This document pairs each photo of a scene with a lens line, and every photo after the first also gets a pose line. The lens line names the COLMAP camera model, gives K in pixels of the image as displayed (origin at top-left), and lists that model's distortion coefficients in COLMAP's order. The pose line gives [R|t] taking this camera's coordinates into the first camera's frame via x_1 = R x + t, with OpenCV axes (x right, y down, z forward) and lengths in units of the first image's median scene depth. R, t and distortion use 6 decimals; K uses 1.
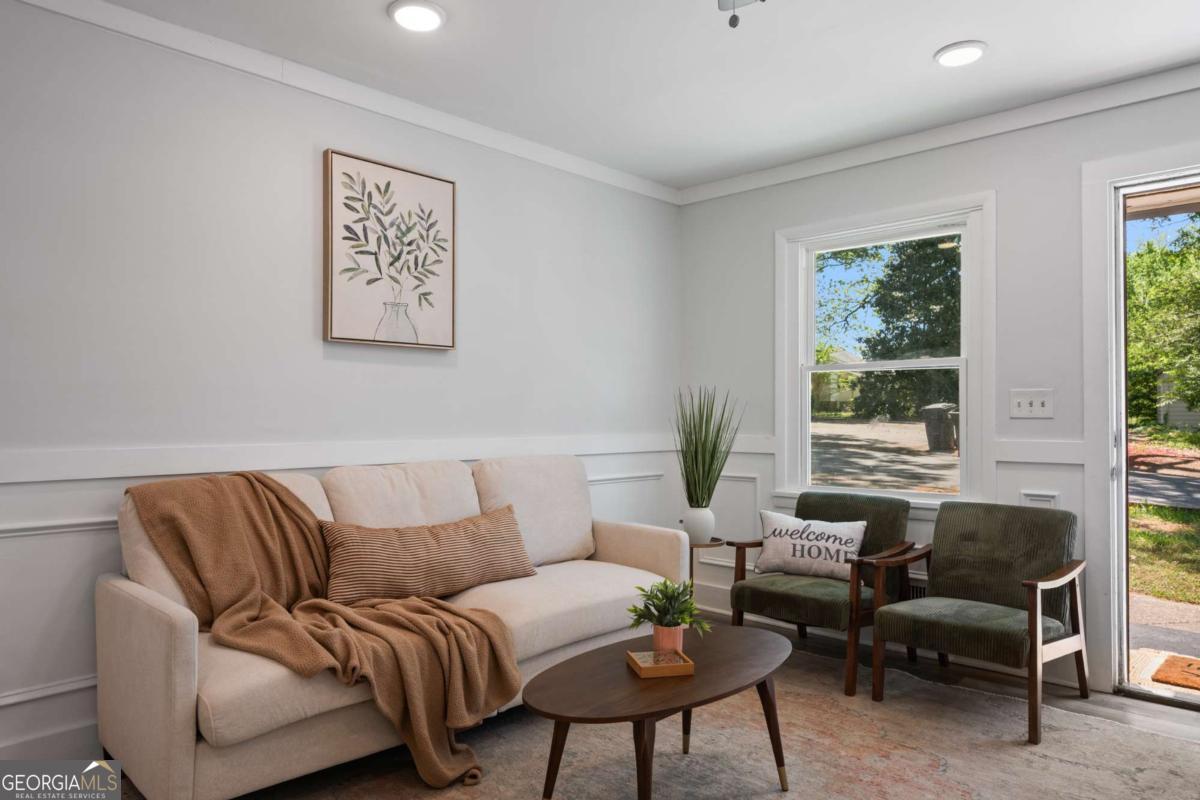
lens RADIAL K [[785.5, 0, 603.3], [0, 785.5, 404.2], [0, 0, 1]] dist [0.000065, 0.000414]
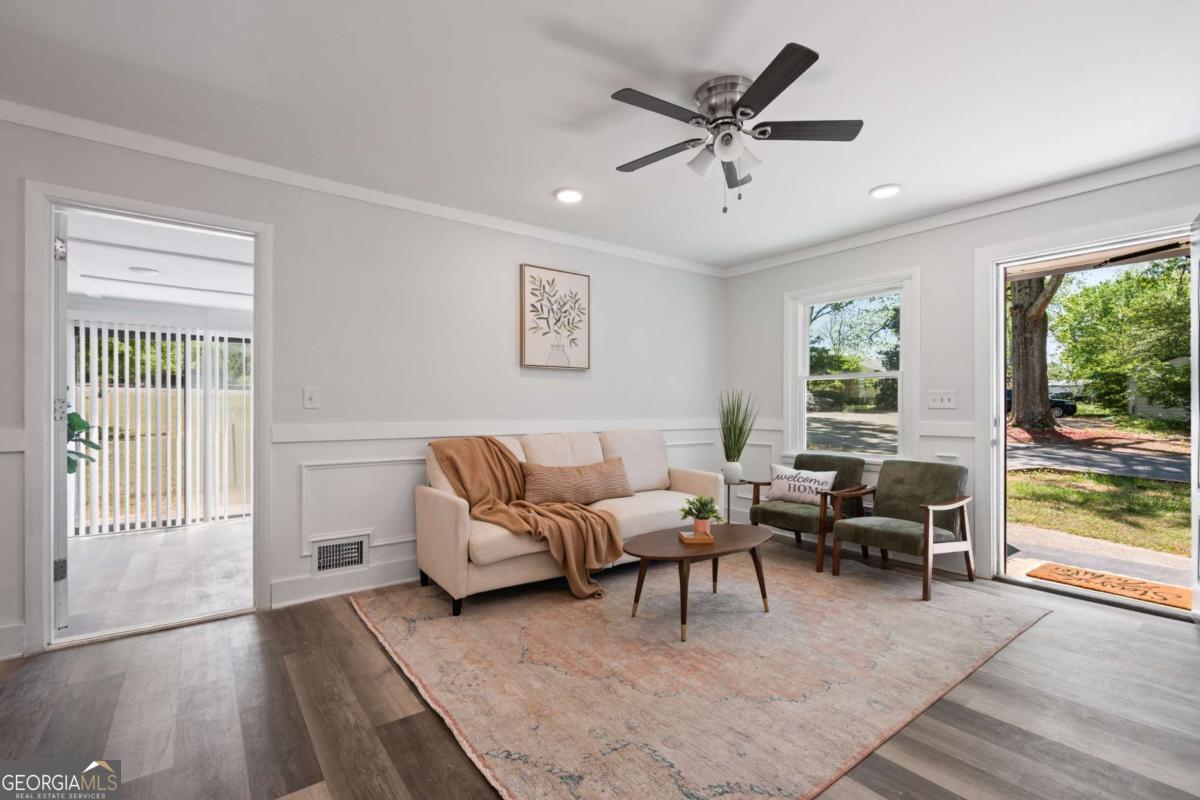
lens RADIAL K [[538.5, 0, 599.5], [0, 538.5, 404.7], [0, 0, 1]] dist [0.000611, -0.000305]
pose [[0.985437, -0.000311, -0.170039, 0.043857], [0.001867, 0.999958, 0.008993, -0.001633], [0.170029, -0.009180, 0.985396, -0.216844]]
